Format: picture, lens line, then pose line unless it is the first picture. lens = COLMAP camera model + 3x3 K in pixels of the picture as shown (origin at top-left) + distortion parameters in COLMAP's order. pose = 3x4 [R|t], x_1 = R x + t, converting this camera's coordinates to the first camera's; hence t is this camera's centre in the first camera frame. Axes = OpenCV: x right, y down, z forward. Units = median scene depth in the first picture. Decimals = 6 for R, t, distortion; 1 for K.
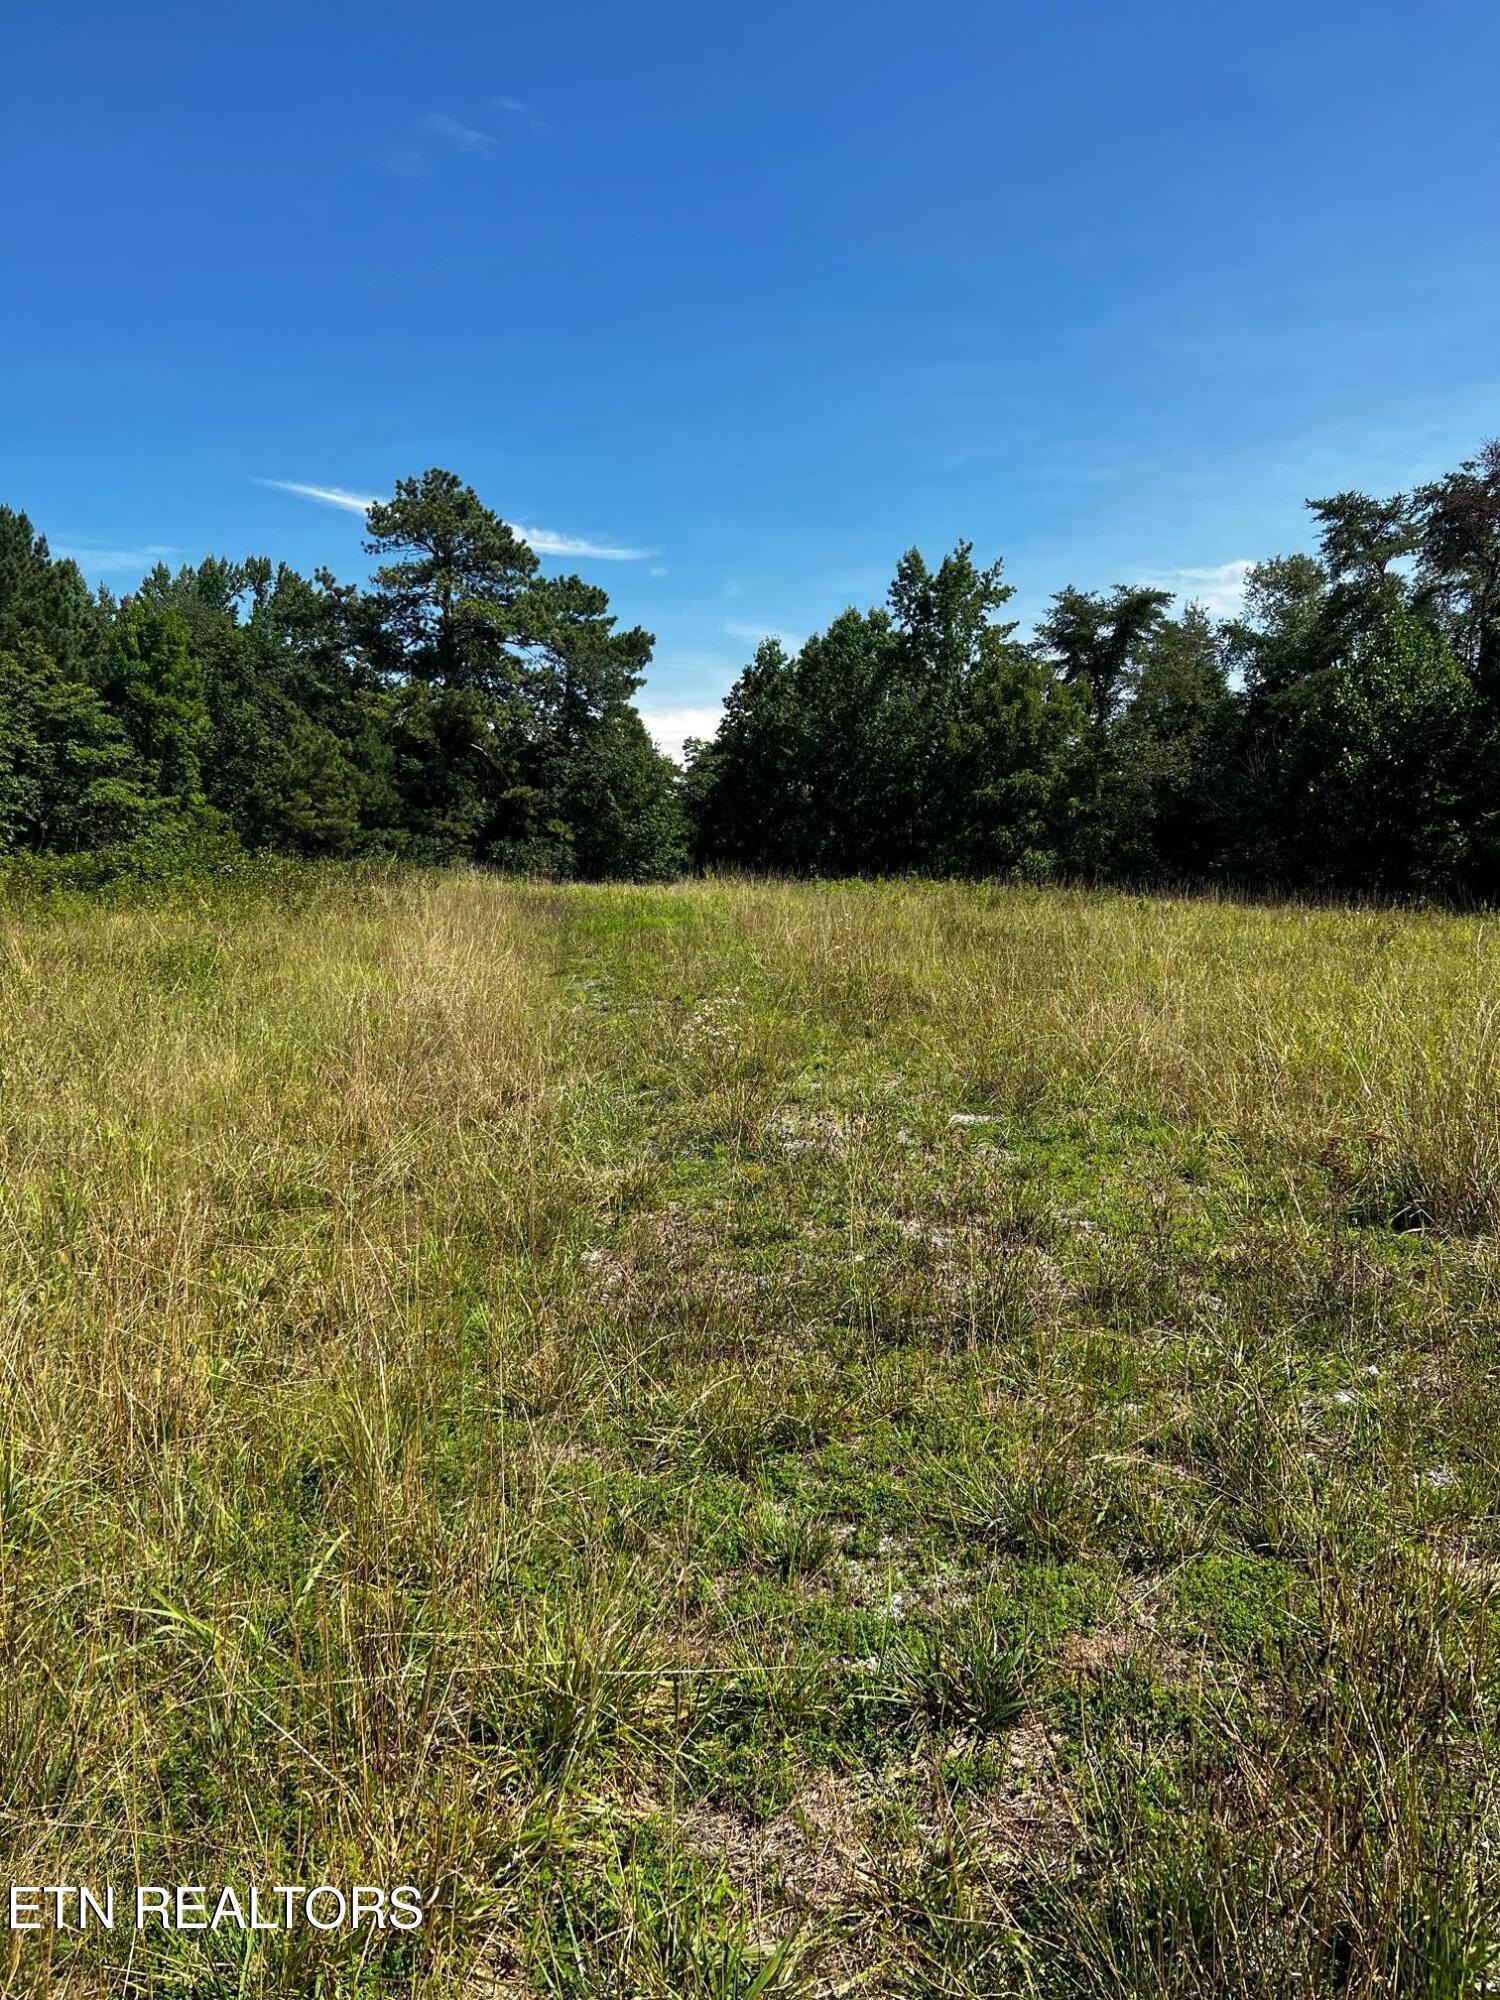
lens RADIAL K [[1542.8, 0, 740.6], [0, 1542.8, 1049.2], [0, 0, 1]] dist [0.074298, -0.077284]
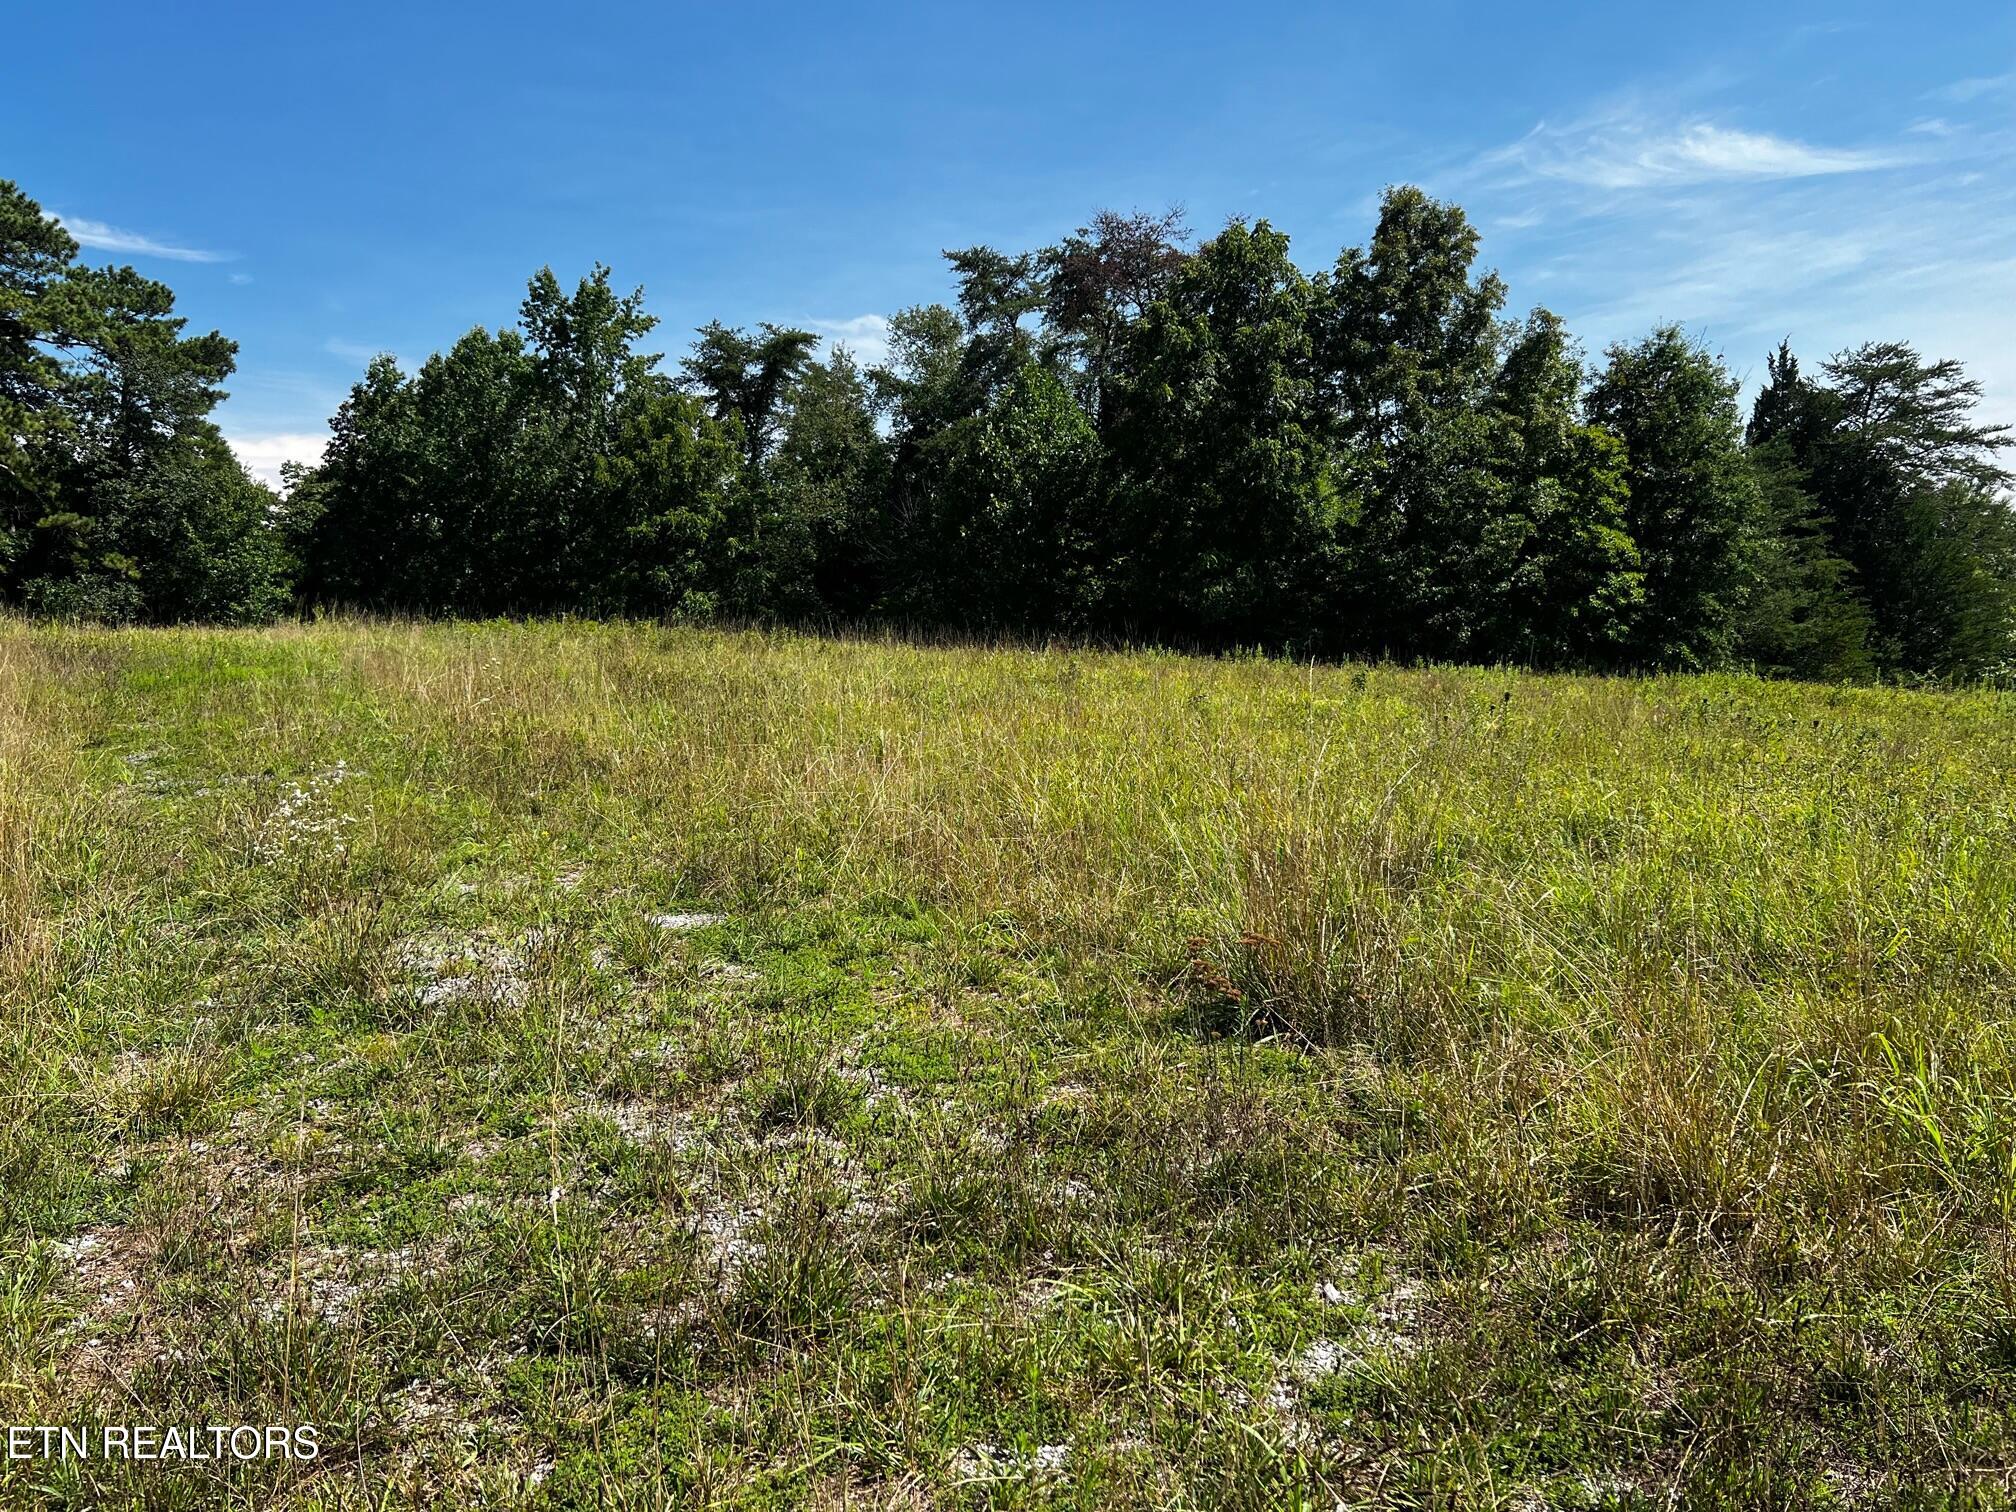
lens RADIAL K [[1568.5, 0, 1008.0], [0, 1568.5, 756.0], [0, 0, 1]] dist [0.071255, -0.071205]
pose [[0.926341, -0.039944, 0.374561, 0.000992], [0.049326, 0.998663, -0.015490, -0.002320], [-0.373442, 0.032825, 0.927073, 0.028392]]
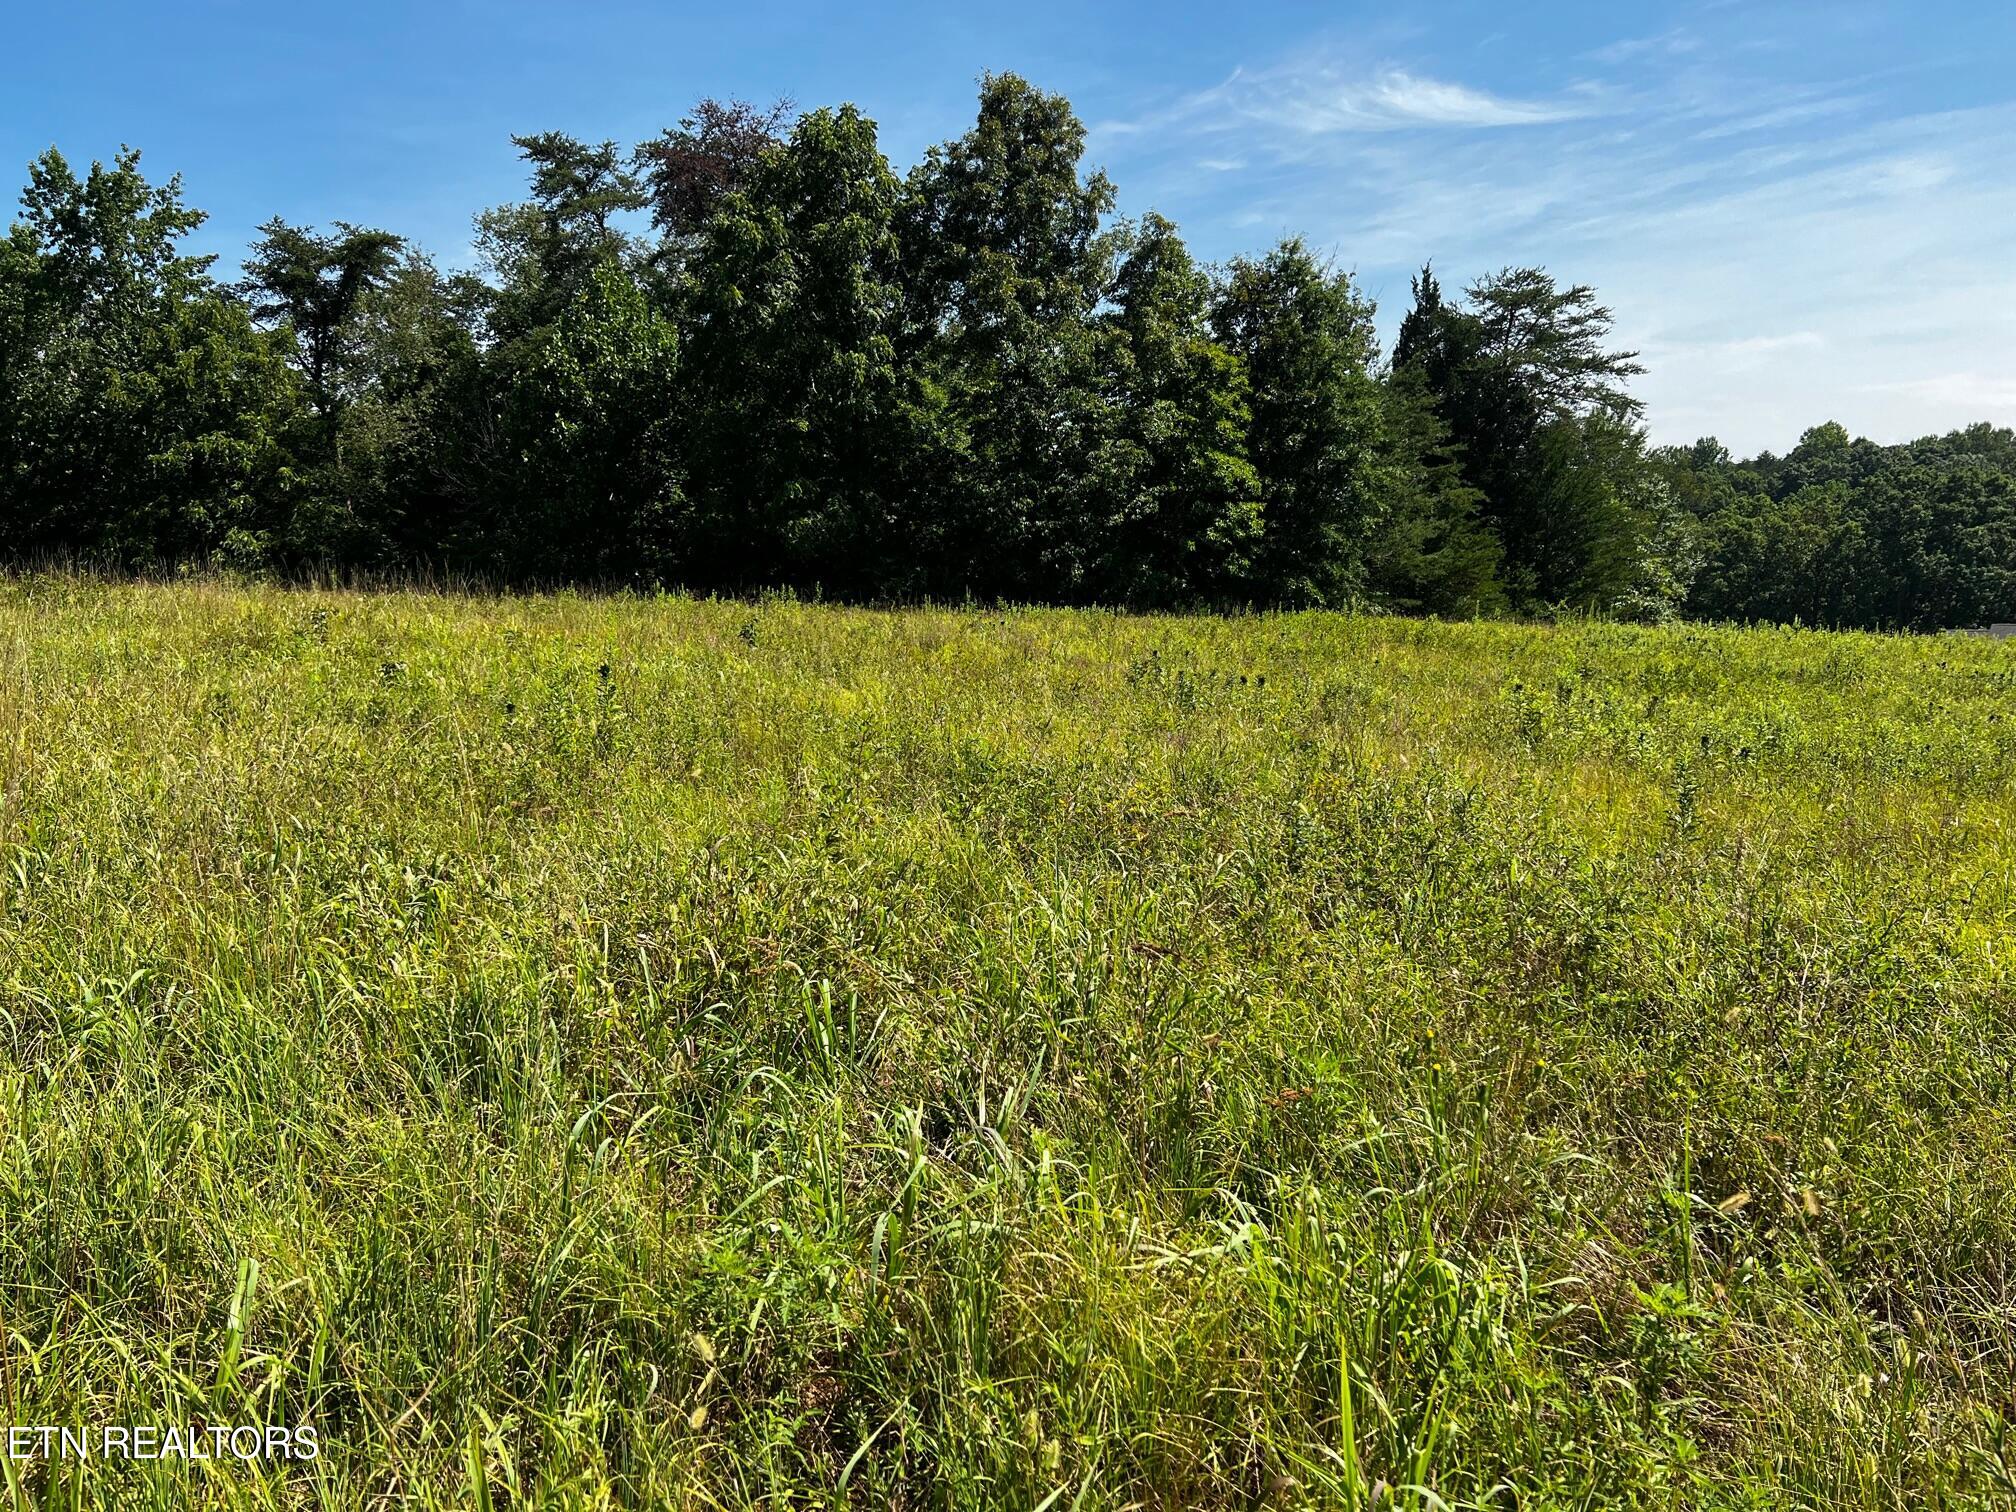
lens RADIAL K [[1555.2, 0, 1001.7], [0, 1555.2, 762.5], [0, 0, 1]] dist [0.074298, -0.077284]
pose [[0.854824, -0.086283, 0.511694, 0.086412], [0.077509, 0.996248, 0.038505, -0.006066], [-0.513096, 0.006745, 0.858305, 0.068167]]
